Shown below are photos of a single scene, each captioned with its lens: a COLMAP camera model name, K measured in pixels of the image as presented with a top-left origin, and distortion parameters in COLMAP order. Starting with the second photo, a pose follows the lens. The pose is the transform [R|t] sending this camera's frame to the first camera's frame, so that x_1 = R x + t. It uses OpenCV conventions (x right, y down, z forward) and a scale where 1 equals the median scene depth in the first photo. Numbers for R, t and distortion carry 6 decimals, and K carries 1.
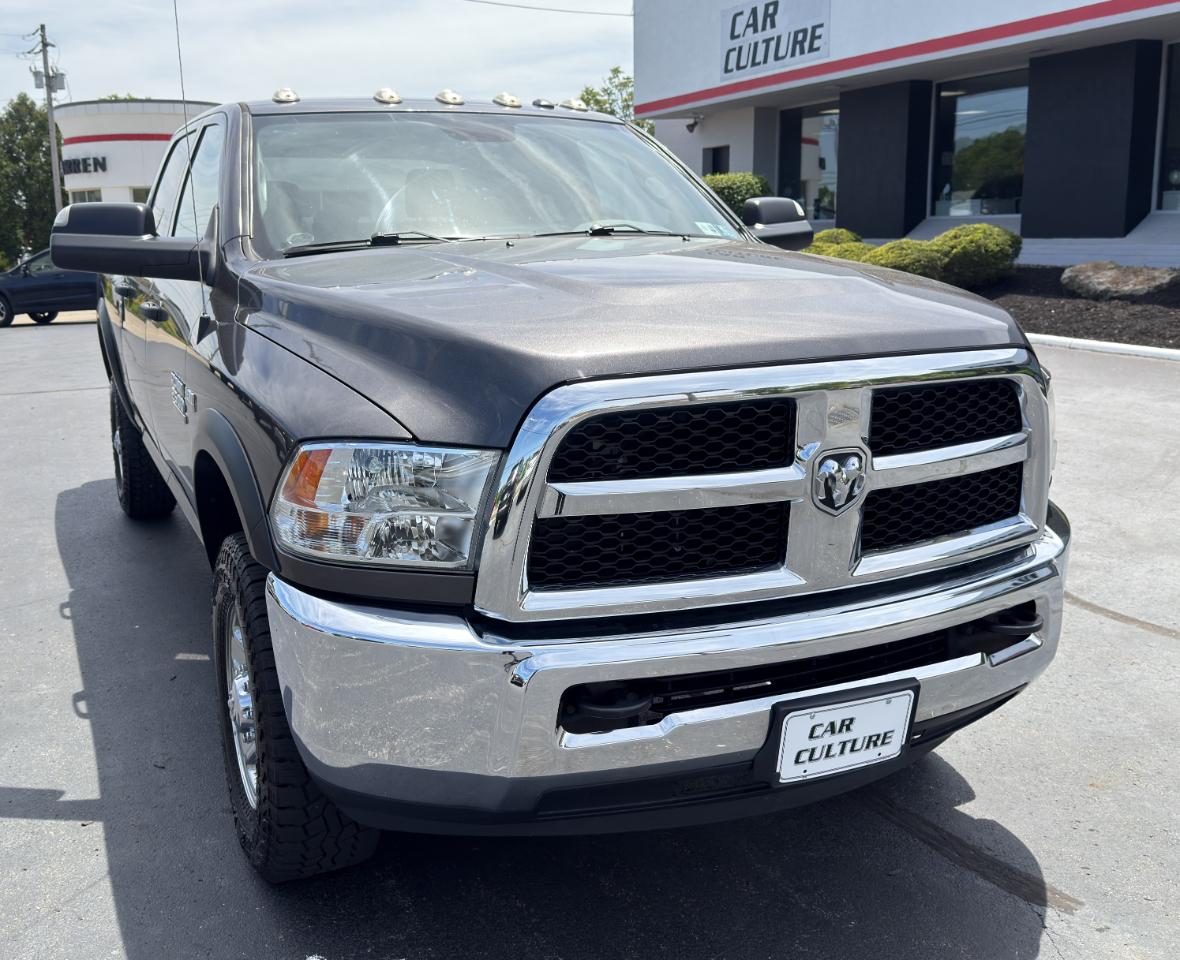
lens RADIAL K [[1123.0, 0, 497.0], [0, 1123.0, 421.7], [0, 0, 1]] dist [0.056410, -0.094136]
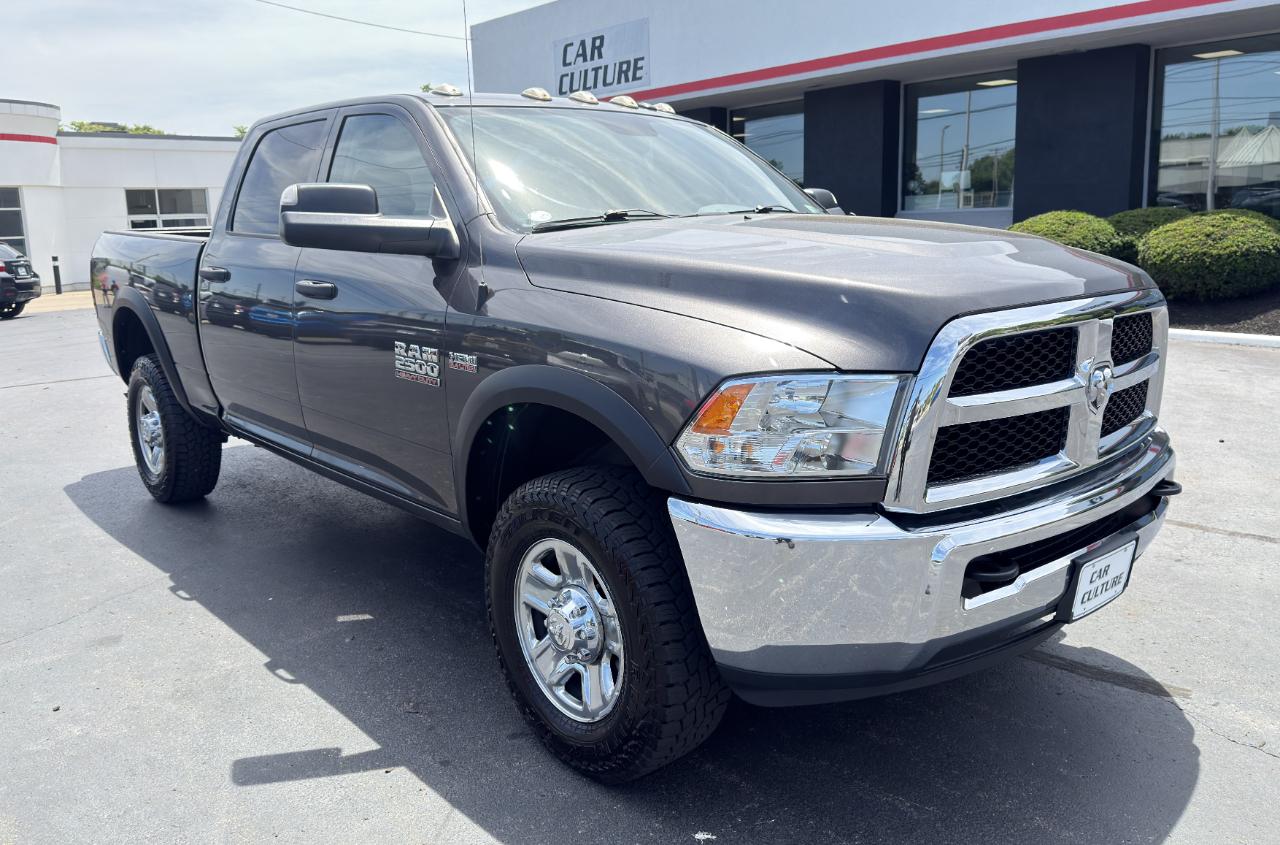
lens RADIAL K [[974.4, 0, 642.9], [0, 974.4, 394.8], [0, 0, 1]] dist [0.118337, -0.180334]
pose [[0.946768, -0.058871, 0.316488, -0.551941], [0.060408, 0.998161, 0.004963, 0.022804], [-0.316198, 0.014420, 0.948584, 0.065894]]
